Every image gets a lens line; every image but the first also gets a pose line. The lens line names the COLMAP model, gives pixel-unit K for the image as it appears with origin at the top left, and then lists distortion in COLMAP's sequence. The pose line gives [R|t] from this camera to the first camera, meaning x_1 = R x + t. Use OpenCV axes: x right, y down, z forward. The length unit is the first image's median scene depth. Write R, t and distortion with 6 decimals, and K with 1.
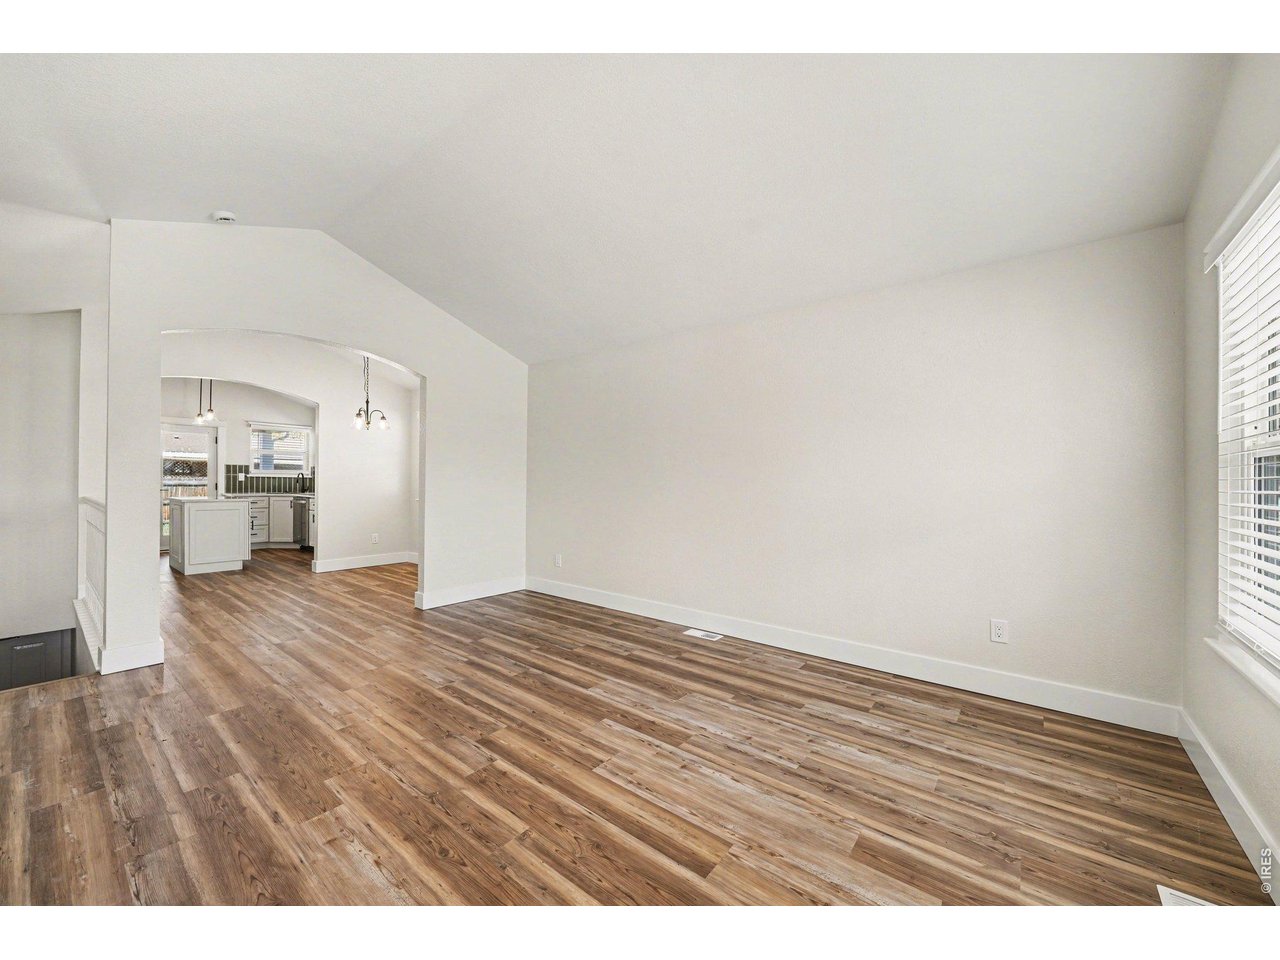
lens RADIAL K [[488.2, 0, 633.1], [0, 488.2, 486.0], [0, 0, 1]] dist [-0.000321, 0.000204]
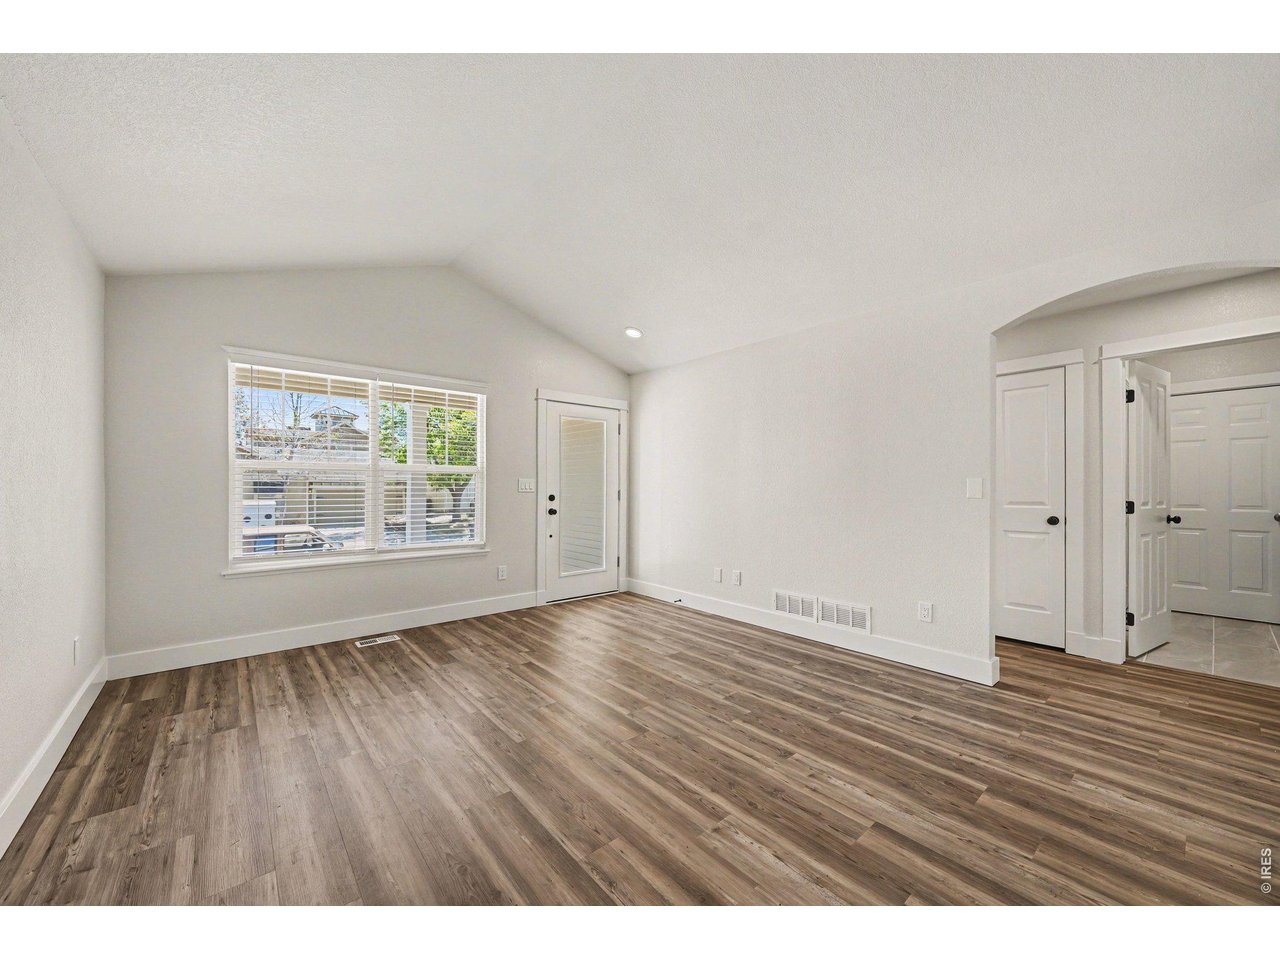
lens RADIAL K [[488.2, 0, 636.6], [0, 488.2, 475.3], [0, 0, 1]] dist [-0.000321, 0.000204]
pose [[-0.981871, -0.008138, 0.189378, -0.446427], [-0.010580, 0.999873, -0.011891, -0.020006], [-0.189257, -0.013679, -0.981832, 1.862243]]
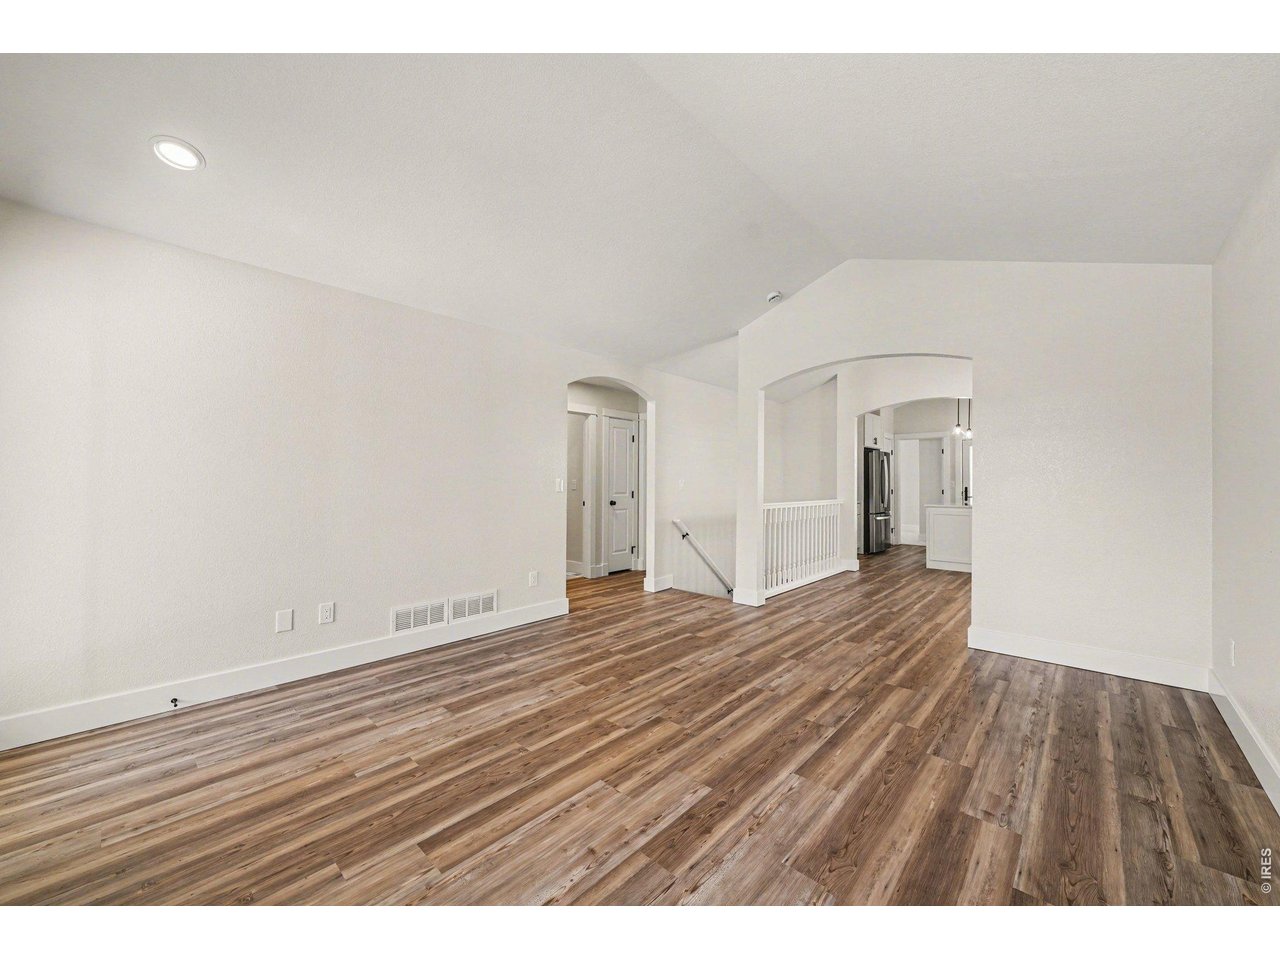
lens RADIAL K [[488.2, 0, 647.5], [0, 488.2, 481.2], [0, 0, 1]] dist [-0.000321, 0.000204]
pose [[-0.055683, -0.019345, -0.998261, 0.726716], [-0.012011, 0.999753, -0.018704, 0.005605], [0.998376, 0.010949, -0.055902, 0.932110]]
